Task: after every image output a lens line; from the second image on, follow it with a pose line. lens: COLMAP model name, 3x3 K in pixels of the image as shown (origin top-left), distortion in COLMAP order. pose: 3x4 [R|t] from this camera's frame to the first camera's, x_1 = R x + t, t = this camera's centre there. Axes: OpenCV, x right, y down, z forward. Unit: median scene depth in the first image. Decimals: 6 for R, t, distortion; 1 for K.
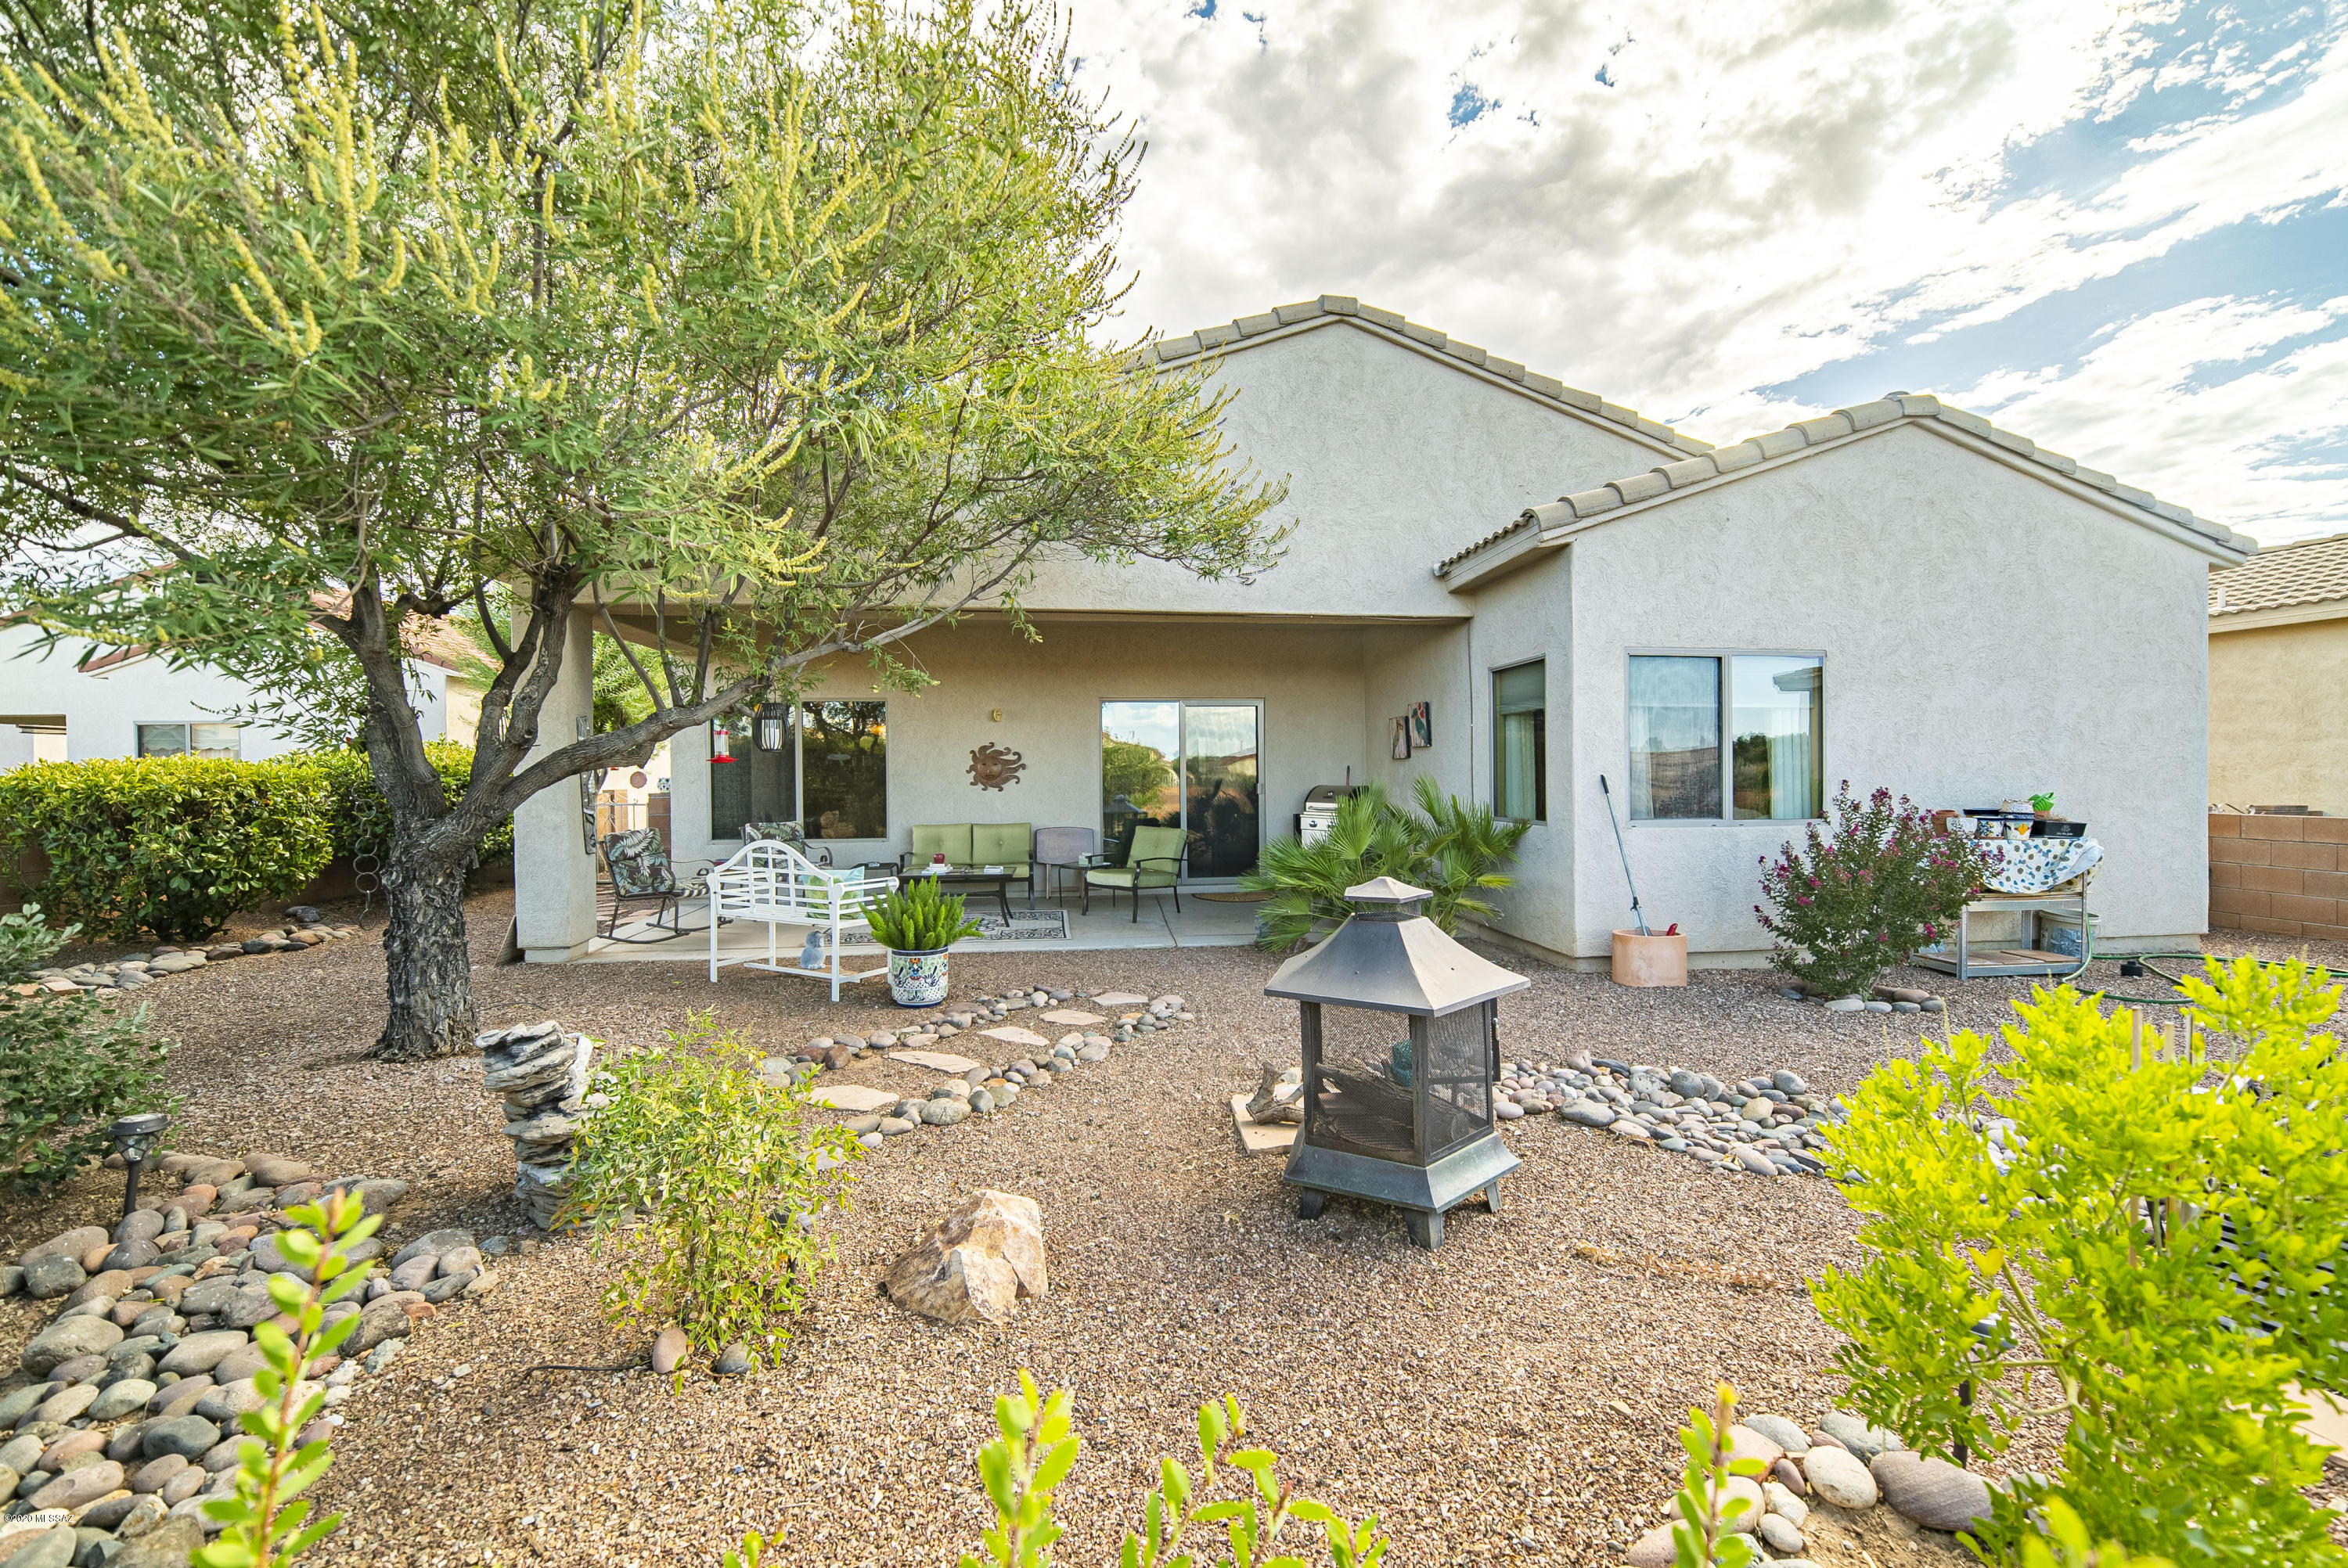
lens RADIAL K [[933.1, 0, 1174.0], [0, 933.1, 784.0], [0, 0, 1]] dist [-0.005977, 0.000129]
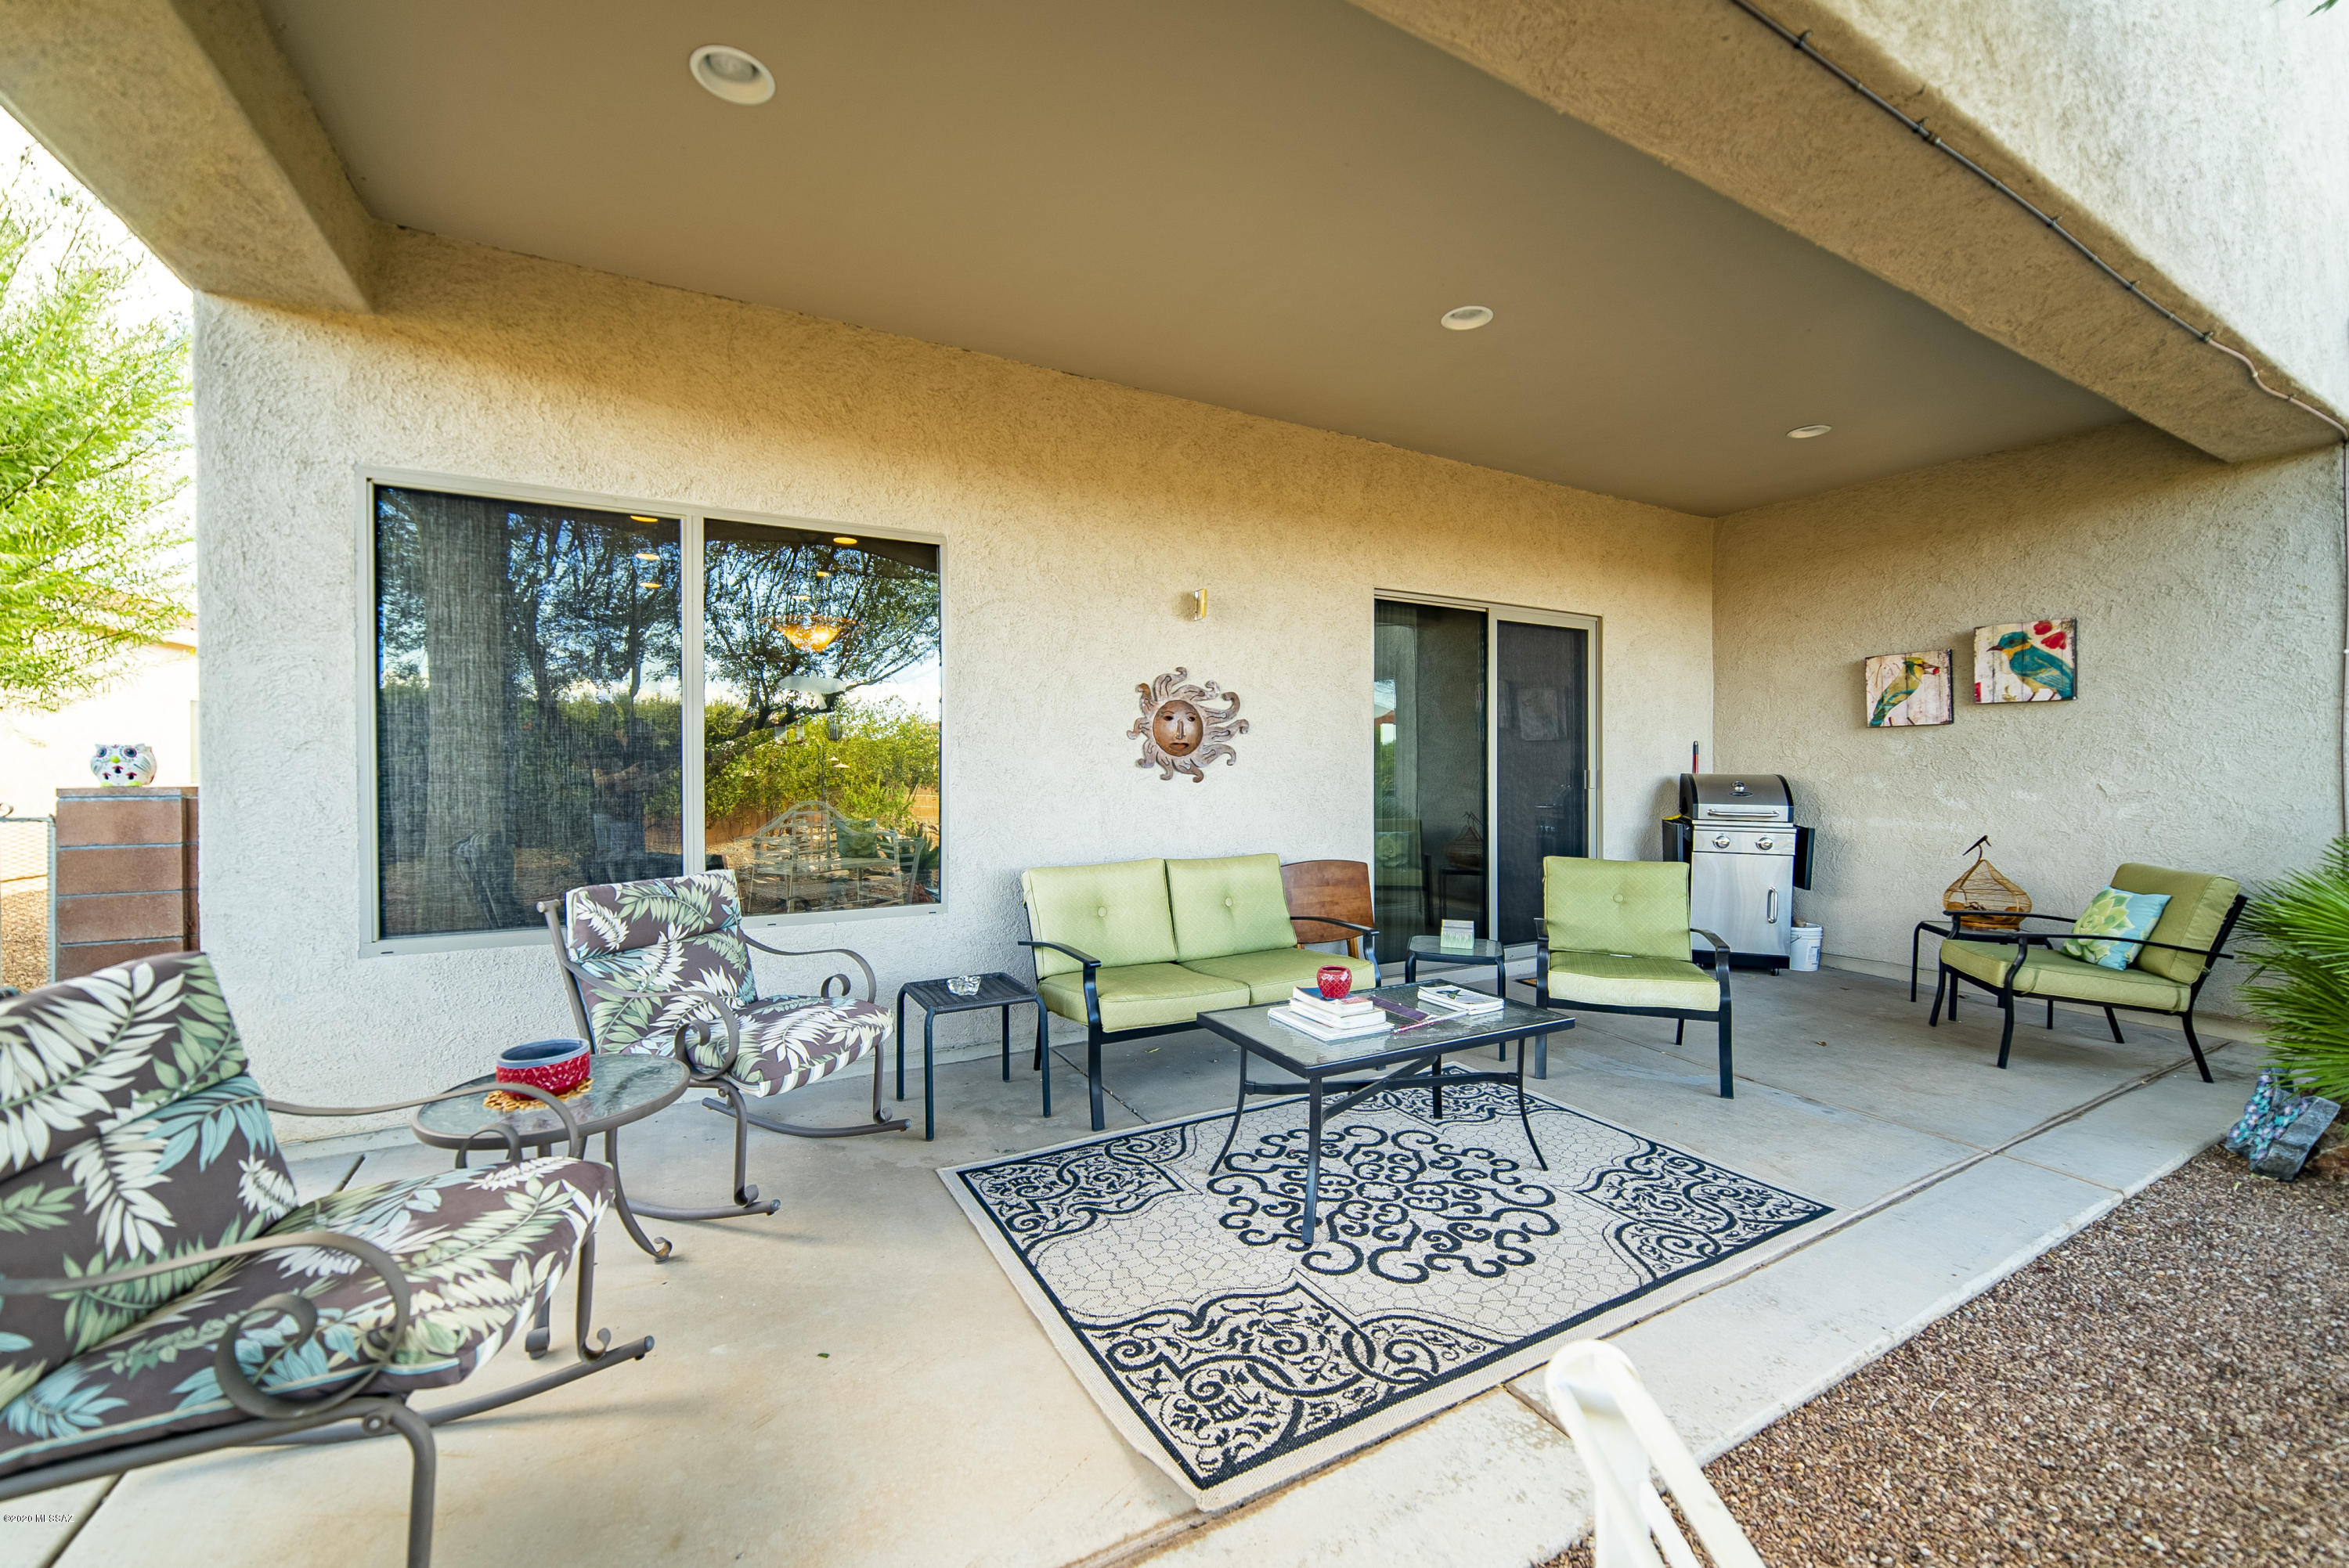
lens RADIAL K [[933.5, 0, 1174.5], [0, 933.5, 784.0], [0, 0, 1]] dist [-0.005977, 0.000129]
pose [[0.924012, 0.005346, 0.382326, -0.361016], [-0.007084, 0.999970, 0.003138, 0.007185], [-0.382298, -0.005608, 0.924022, 0.607904]]
